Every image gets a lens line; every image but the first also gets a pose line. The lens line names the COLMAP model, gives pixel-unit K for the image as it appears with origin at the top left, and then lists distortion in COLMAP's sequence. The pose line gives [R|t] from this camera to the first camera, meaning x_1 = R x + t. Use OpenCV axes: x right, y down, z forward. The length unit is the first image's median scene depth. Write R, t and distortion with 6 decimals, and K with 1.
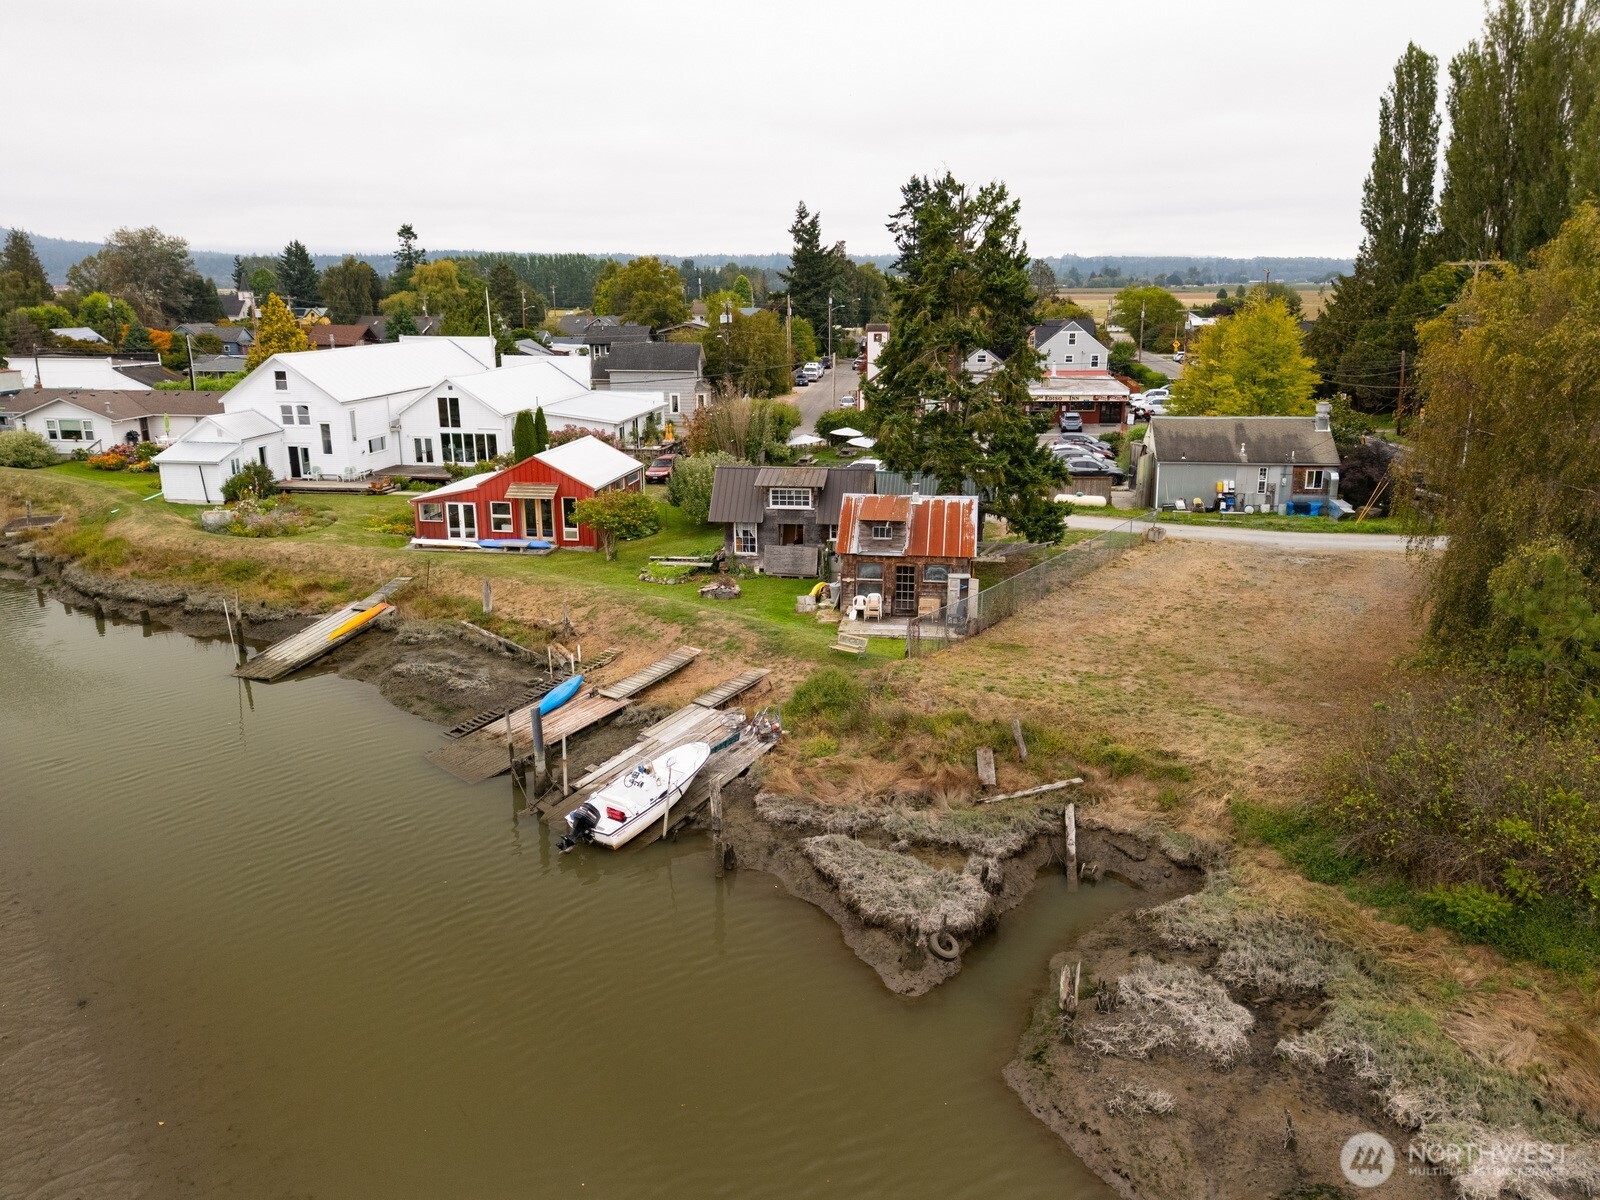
lens RADIAL K [[1183.7, 0, 796.5], [0, 1183.7, 607.0], [0, 0, 1]] dist [0.080351, -0.076416]
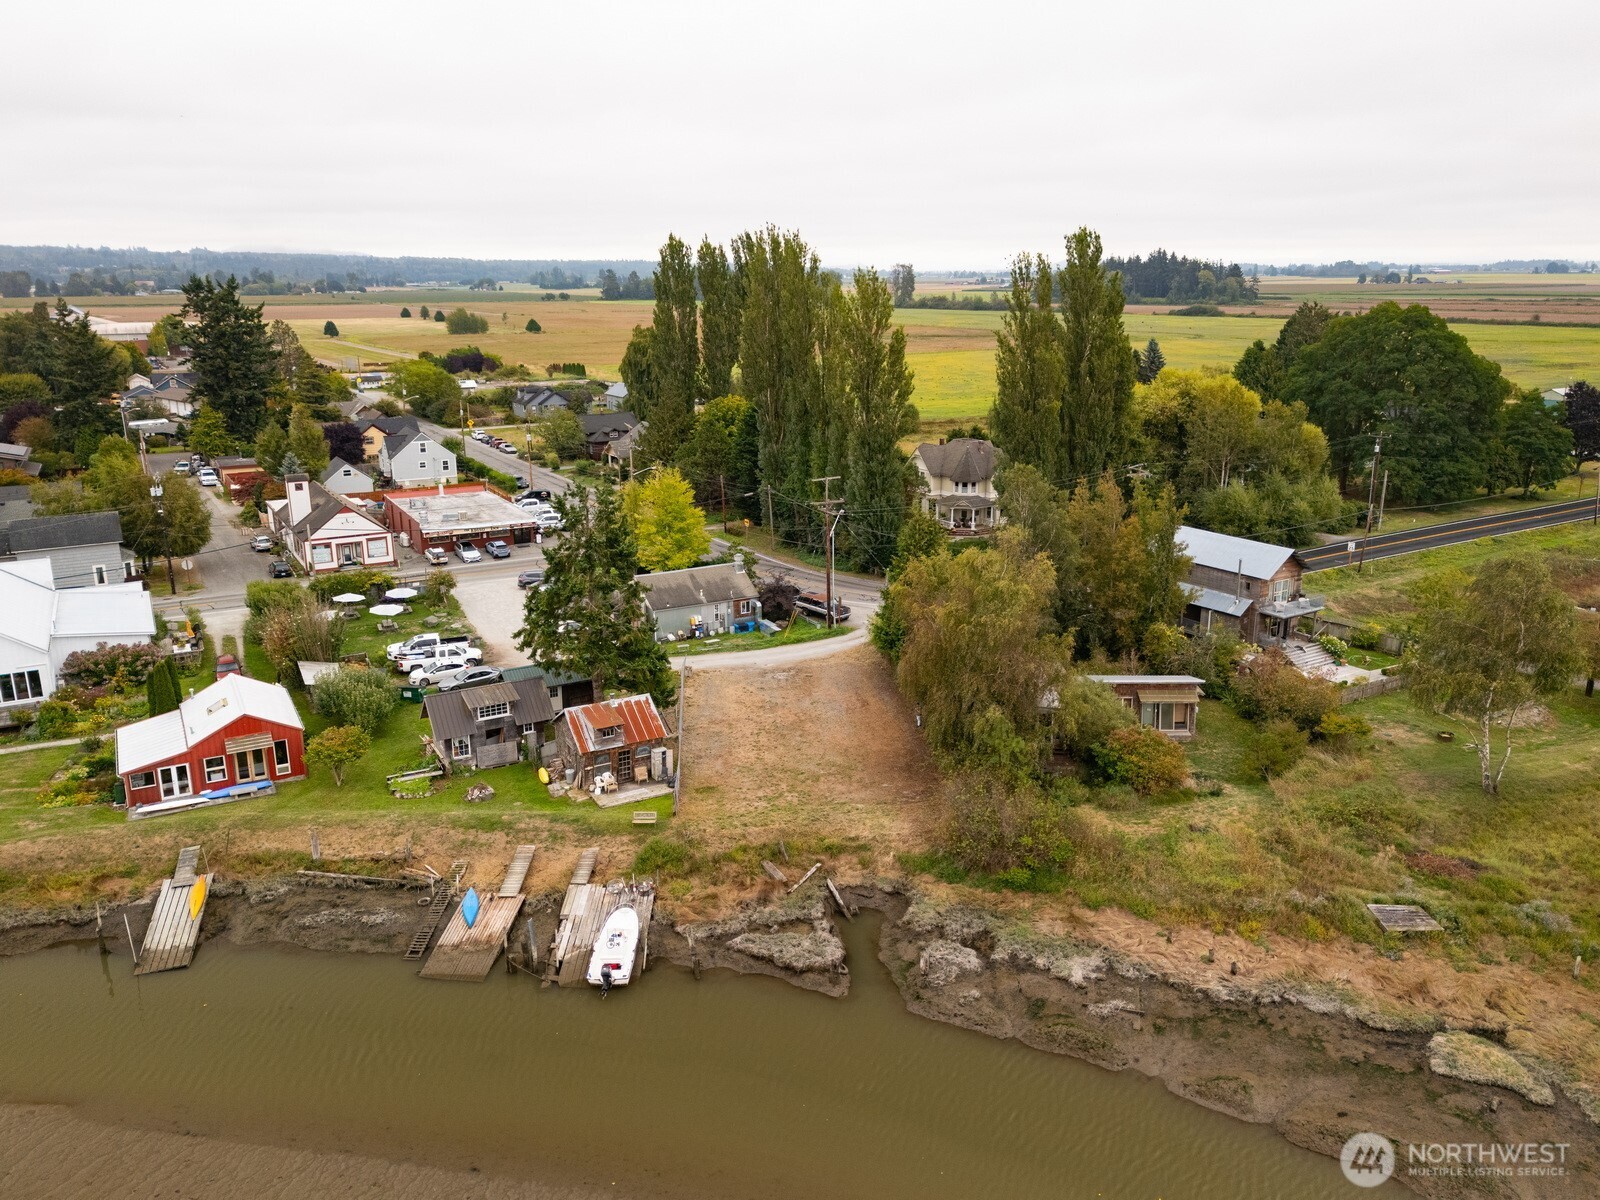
lens RADIAL K [[1197.5, 0, 797.2], [0, 1197.5, 598.8], [0, 0, 1]] dist [0.110201, -0.159665]
pose [[0.791339, -0.157712, 0.590686, -0.616770], [0.161728, 0.985738, 0.046523, -0.264079], [-0.589599, 0.058715, 0.805559, -0.395437]]
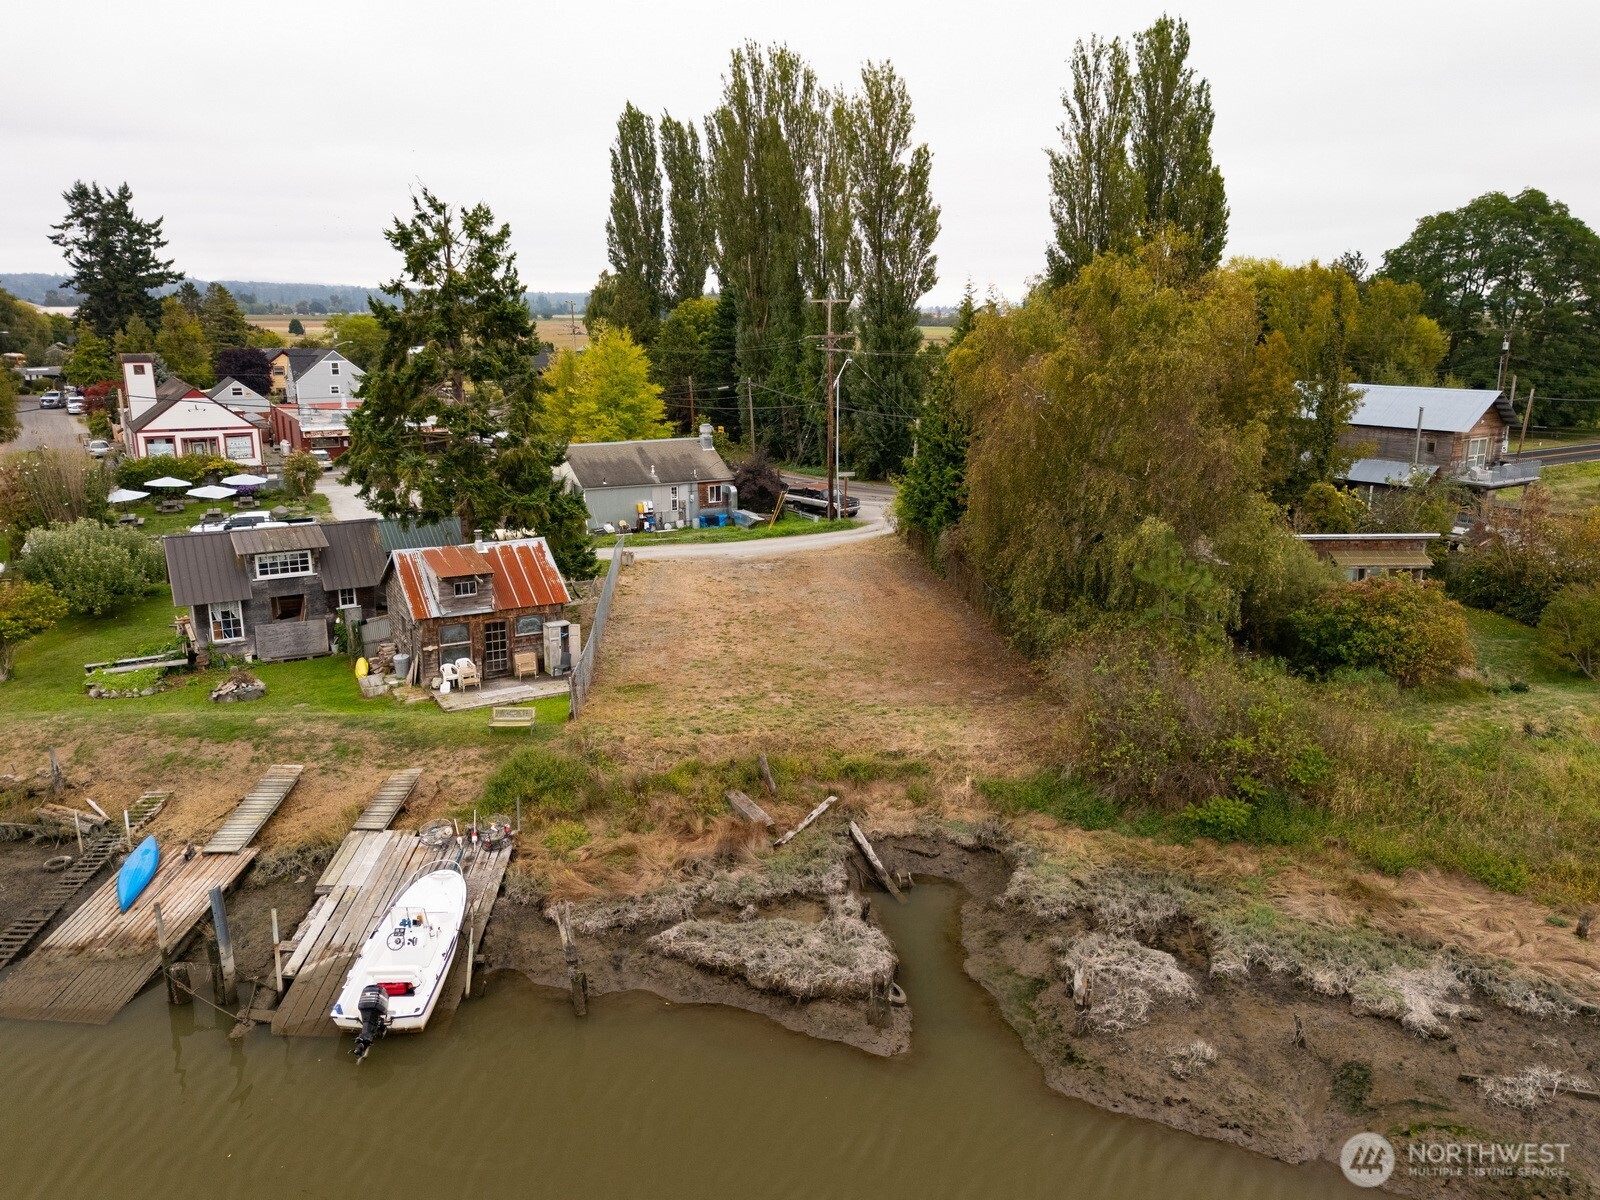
lens RADIAL K [[1183.7, 0, 796.5], [0, 1183.7, 607.0], [0, 0, 1]] dist [0.080351, -0.076416]
pose [[0.783546, -0.143744, 0.604477, -0.270656], [0.157642, 0.987029, 0.030372, -0.037262], [-0.601002, 0.071493, 0.796043, 0.145213]]
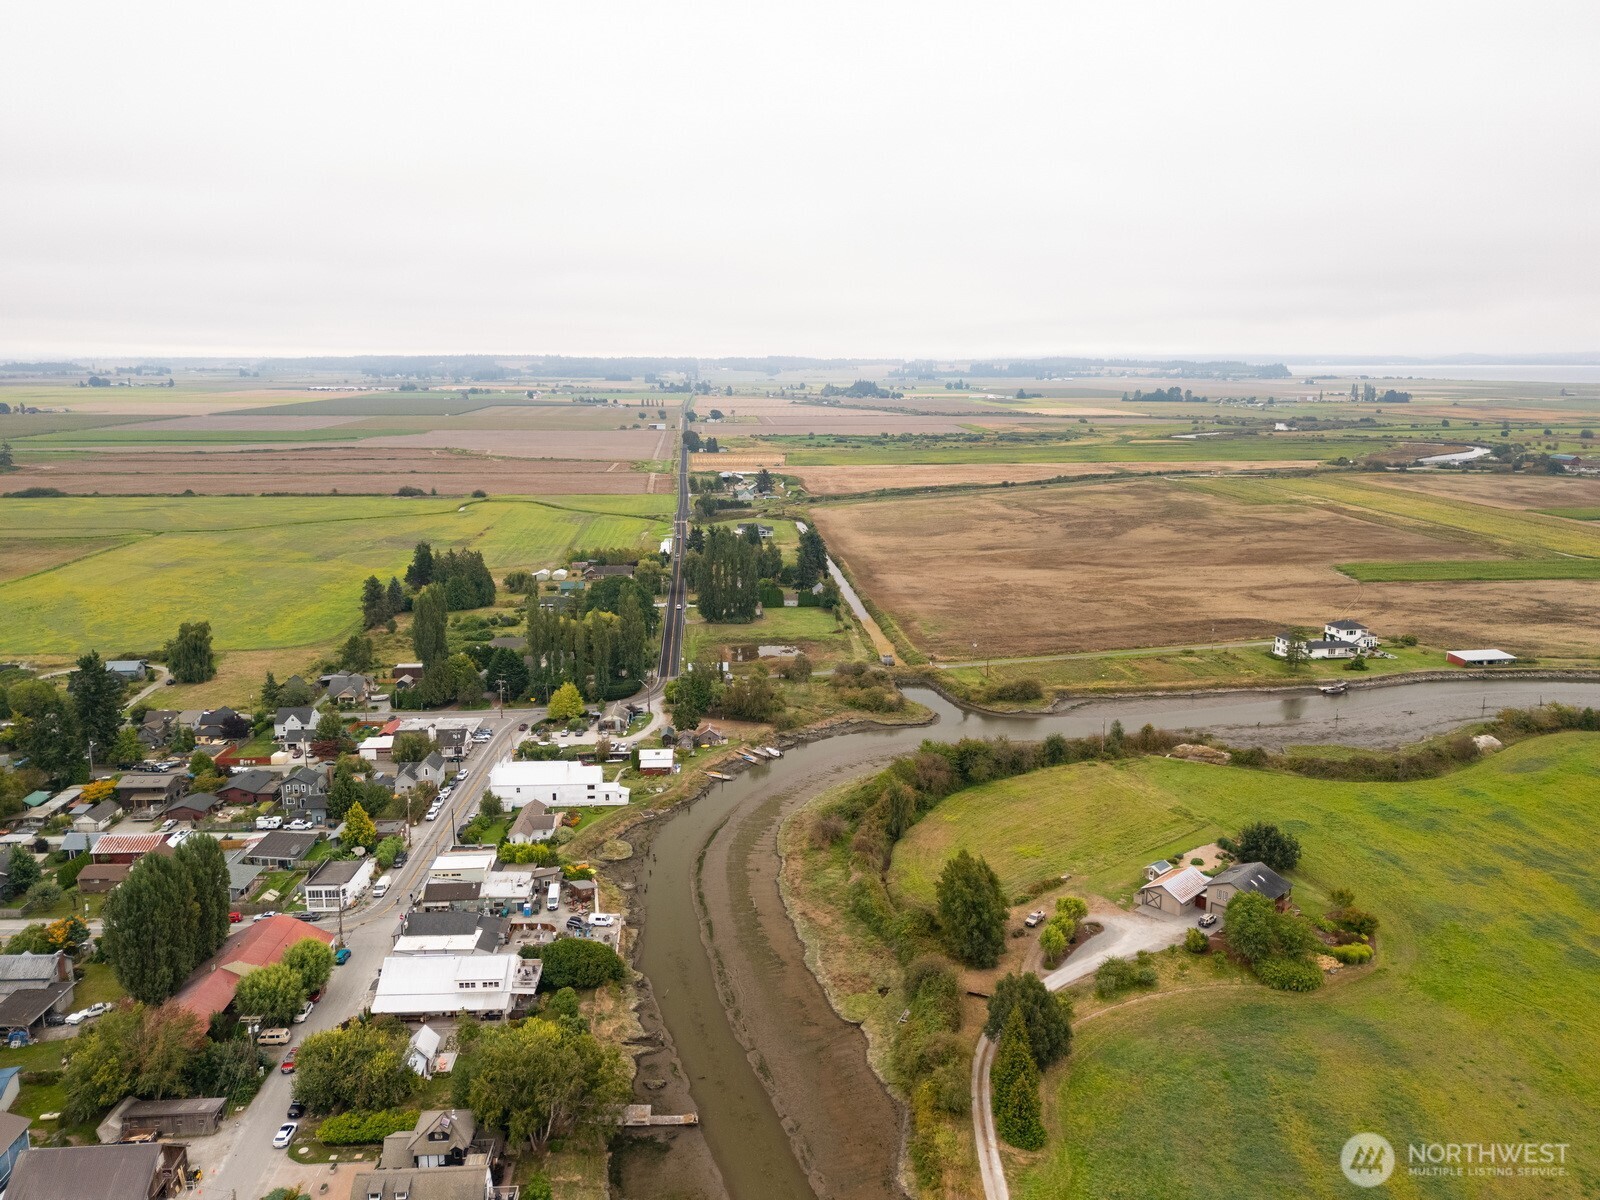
lens RADIAL K [[1174.4, 0, 800.0], [0, 1174.4, 600.0], [0, 0, 1]] dist [0.079795, -0.072453]
pose [[-0.191170, -0.190988, 0.962797, -6.668647], [0.258561, 0.936445, 0.237100, -2.346944], [-0.946890, 0.294268, -0.129638, 1.215518]]
